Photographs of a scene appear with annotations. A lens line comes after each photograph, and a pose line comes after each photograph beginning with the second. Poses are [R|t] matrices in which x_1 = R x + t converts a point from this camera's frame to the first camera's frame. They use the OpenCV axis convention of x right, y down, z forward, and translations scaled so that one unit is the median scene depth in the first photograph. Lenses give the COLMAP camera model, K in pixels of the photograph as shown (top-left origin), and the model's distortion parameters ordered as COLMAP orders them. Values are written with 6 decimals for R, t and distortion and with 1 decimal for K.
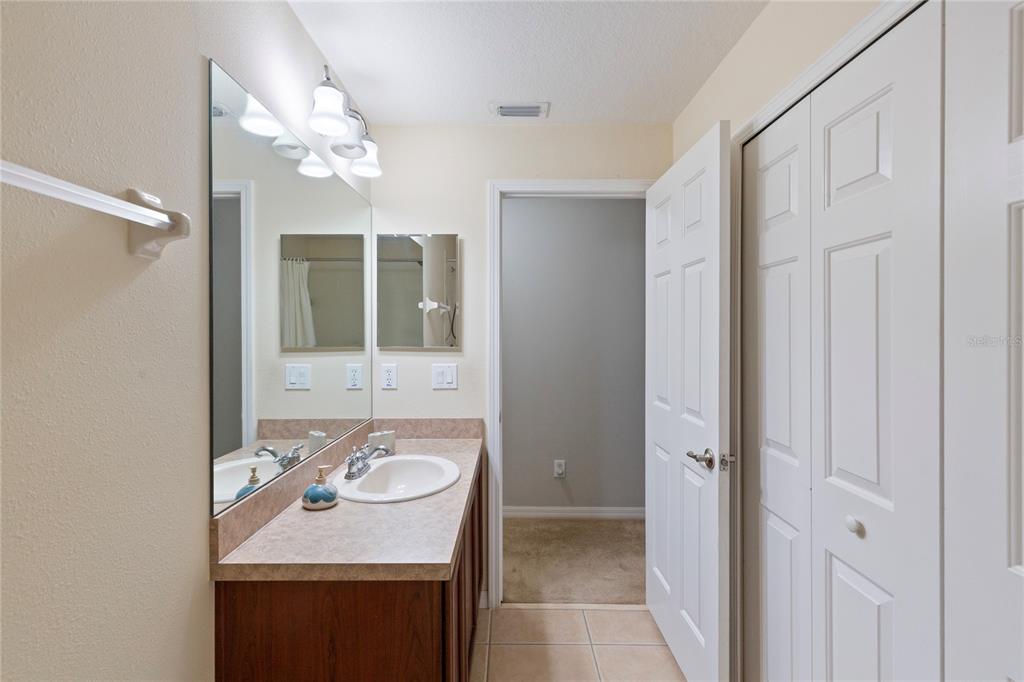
lens RADIAL K [[463.3, 0, 511.9], [0, 463.3, 336.9], [0, 0, 1]] dist [0.007031, -0.001873]
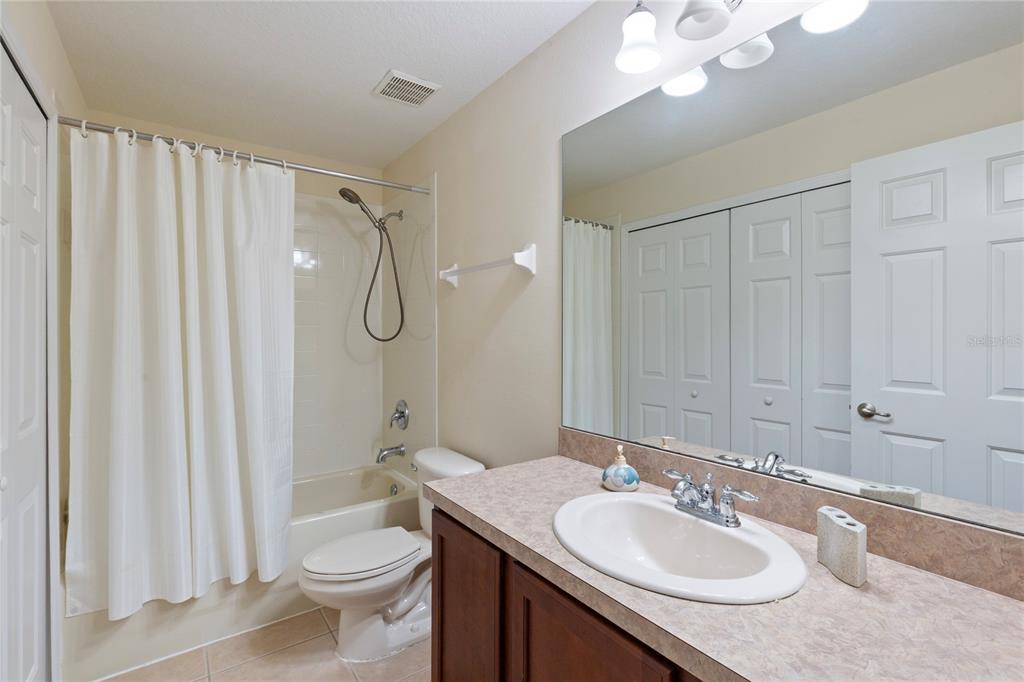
lens RADIAL K [[463.3, 0, 510.2], [0, 463.3, 334.2], [0, 0, 1]] dist [0.007031, -0.001873]
pose [[-0.811667, 0.009787, -0.584039, 0.343350], [0.001857, 0.999898, 0.014175, 0.040009], [0.584118, 0.010421, -0.811602, 1.766071]]
